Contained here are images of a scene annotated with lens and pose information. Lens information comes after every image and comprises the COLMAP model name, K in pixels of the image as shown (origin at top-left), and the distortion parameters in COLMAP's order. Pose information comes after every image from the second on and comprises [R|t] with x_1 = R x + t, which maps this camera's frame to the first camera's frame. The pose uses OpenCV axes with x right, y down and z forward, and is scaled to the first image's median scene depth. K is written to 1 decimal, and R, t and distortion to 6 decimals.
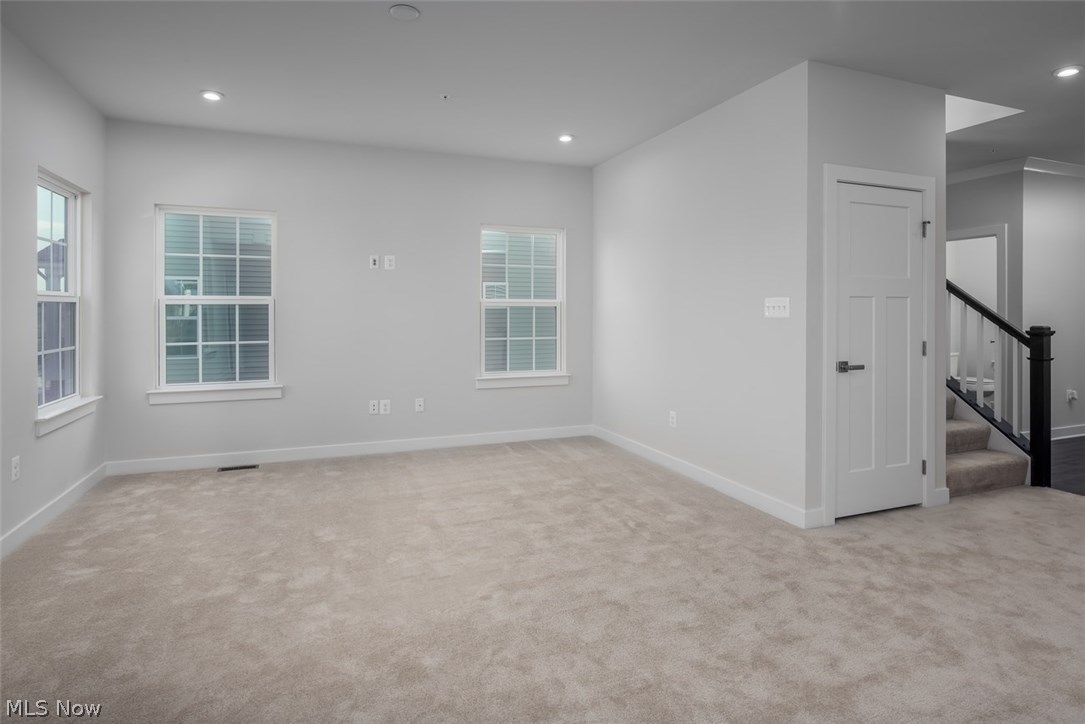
lens RADIAL K [[603.0, 0, 546.3], [0, 603.0, 312.0], [0, 0, 1]] dist [0.001566, -0.000376]
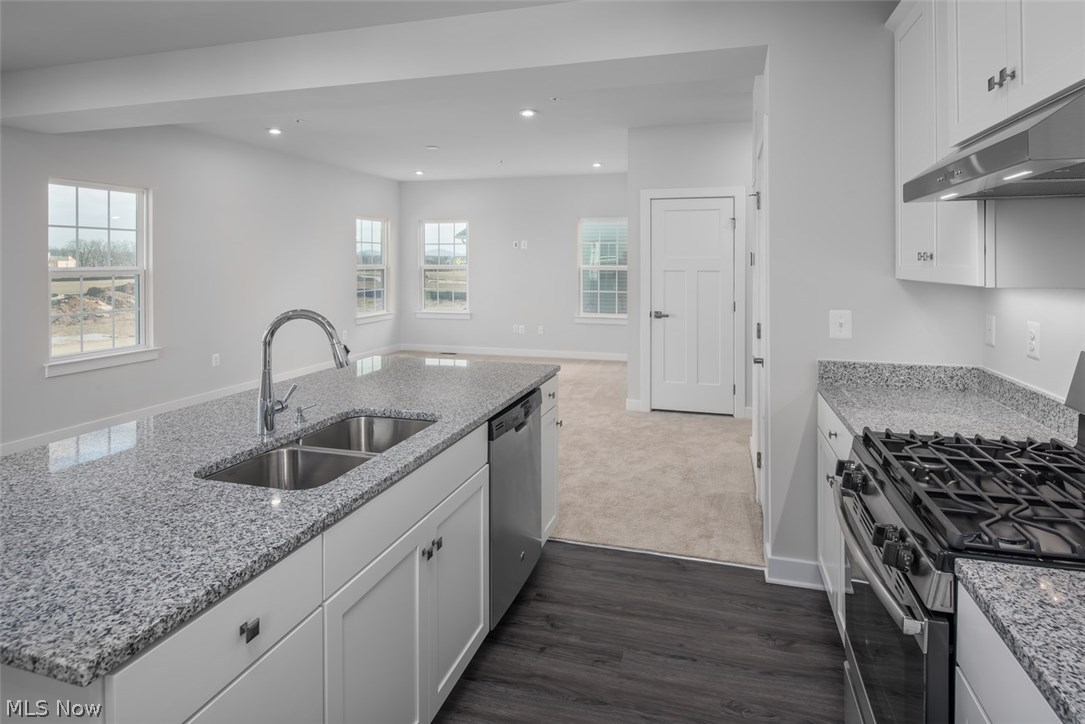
lens RADIAL K [[587.8, 0, 543.5], [0, 587.8, 257.8], [0, 0, 1]] dist [-0.001578, -0.000250]
pose [[0.782985, -0.005100, -0.622019, 0.928814], [-0.001205, 0.999952, -0.009716, -0.033201], [0.622039, 0.008357, 0.782942, -0.302345]]
